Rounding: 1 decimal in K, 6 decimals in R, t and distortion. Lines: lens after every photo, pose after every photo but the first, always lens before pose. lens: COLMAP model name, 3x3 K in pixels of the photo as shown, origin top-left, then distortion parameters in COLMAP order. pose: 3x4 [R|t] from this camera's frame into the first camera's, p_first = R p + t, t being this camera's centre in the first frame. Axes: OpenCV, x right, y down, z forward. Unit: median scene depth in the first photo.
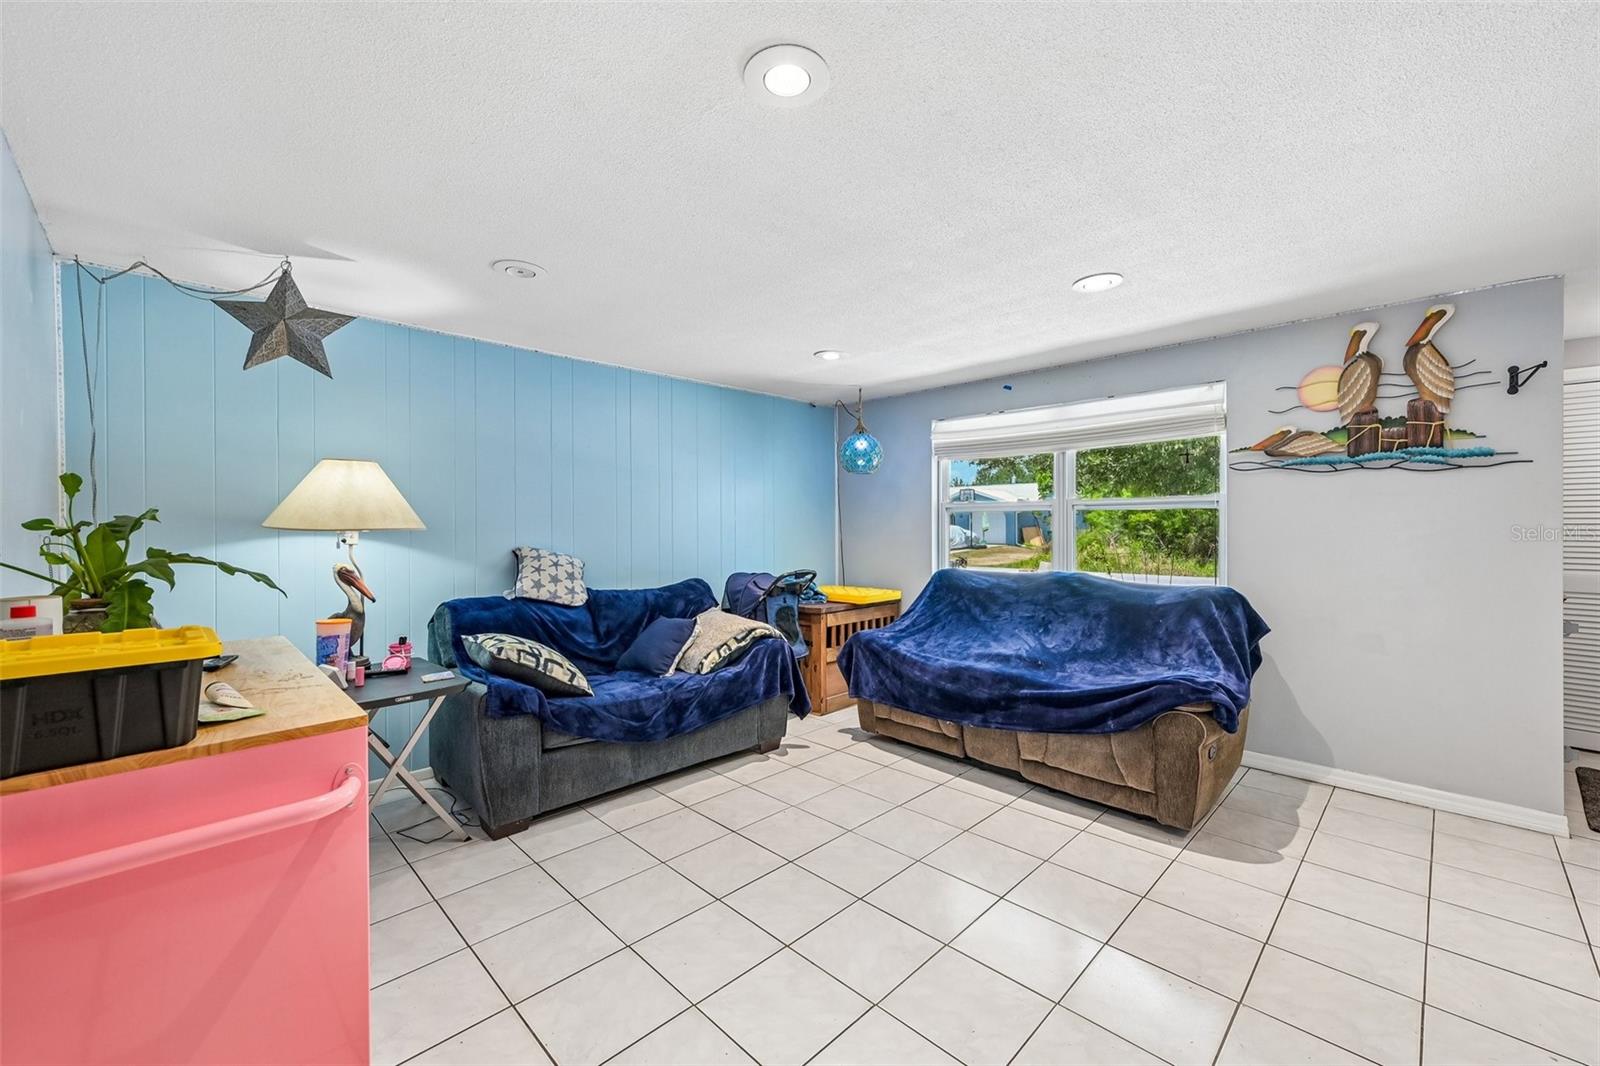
lens RADIAL K [[649.7, 0, 816.0], [0, 649.7, 526.6], [0, 0, 1]] dist [-0.002104, 0.000633]
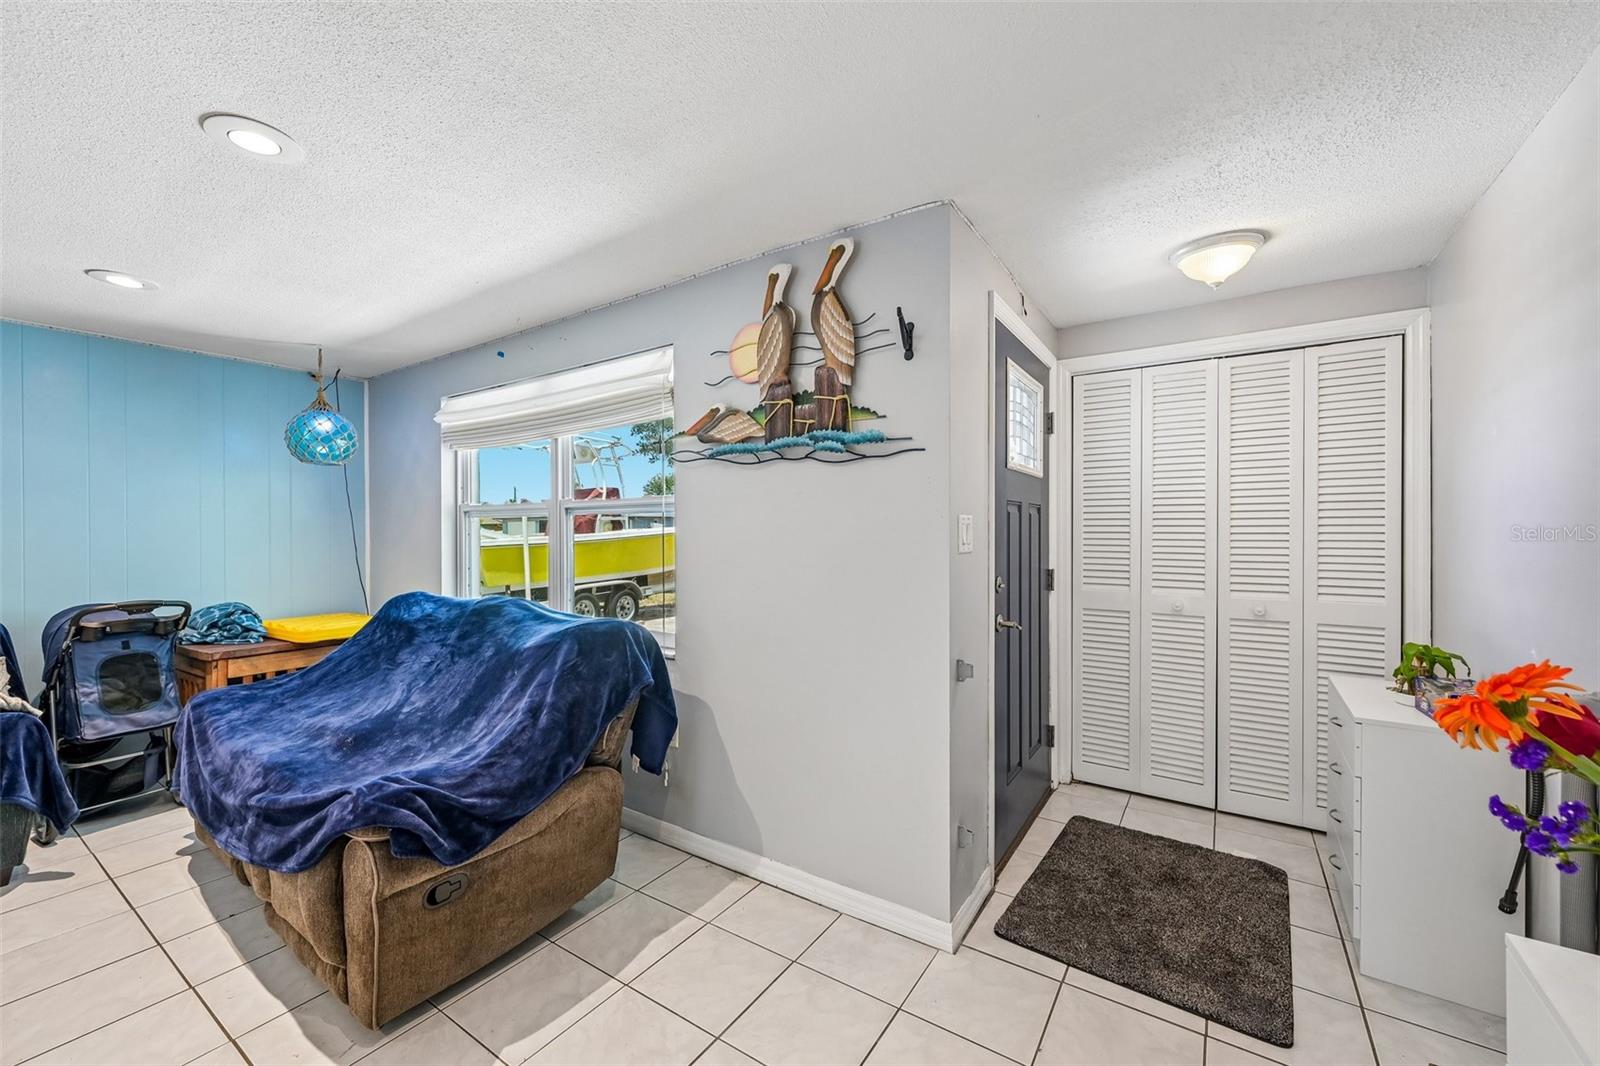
lens RADIAL K [[649.7, 0, 822.9], [0, 649.7, 530.9], [0, 0, 1]] dist [-0.002104, 0.000633]
pose [[0.981365, -0.003837, 0.192115, 0.737842], [0.003735, 0.999993, 0.000891, -0.006836], [-0.192117, -0.000157, 0.981372, 0.251998]]
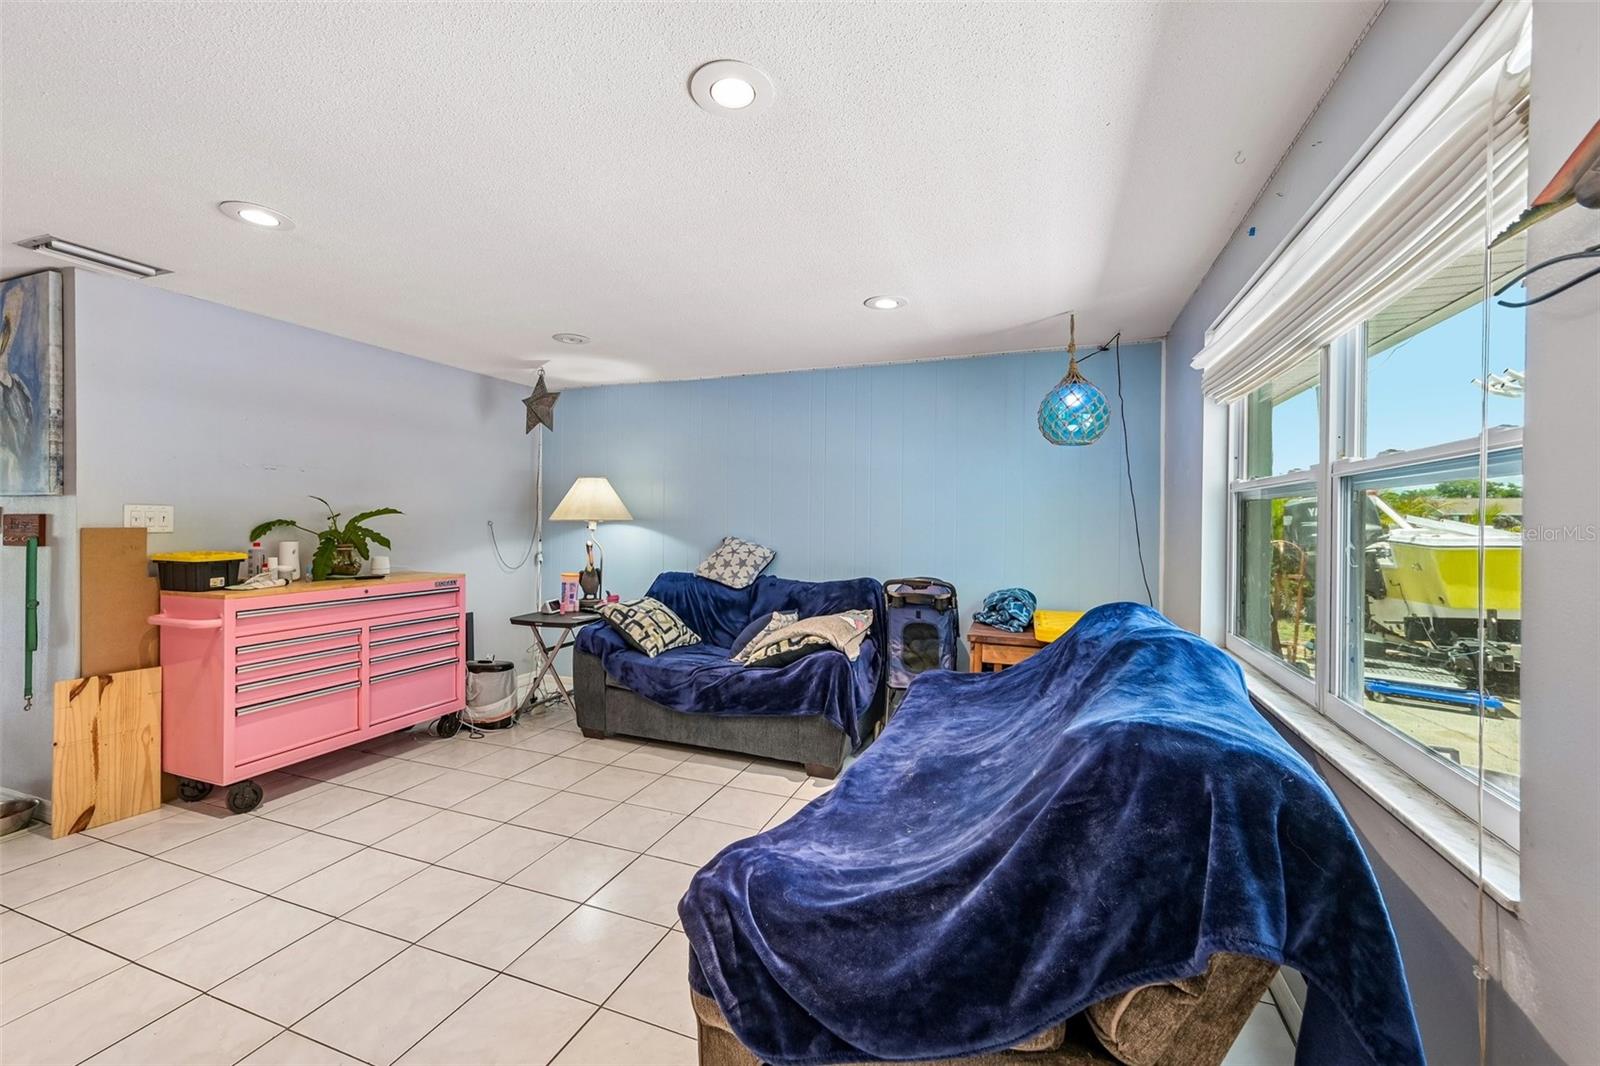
lens RADIAL K [[649.7, 0, 787.6], [0, 649.7, 519.1], [0, 0, 1]] dist [-0.002104, 0.000633]
pose [[0.385052, 0.007611, -0.922863, 0.856319], [-0.010950, 0.999933, 0.003678, -0.008078], [0.922830, 0.008689, 0.385110, 0.733131]]
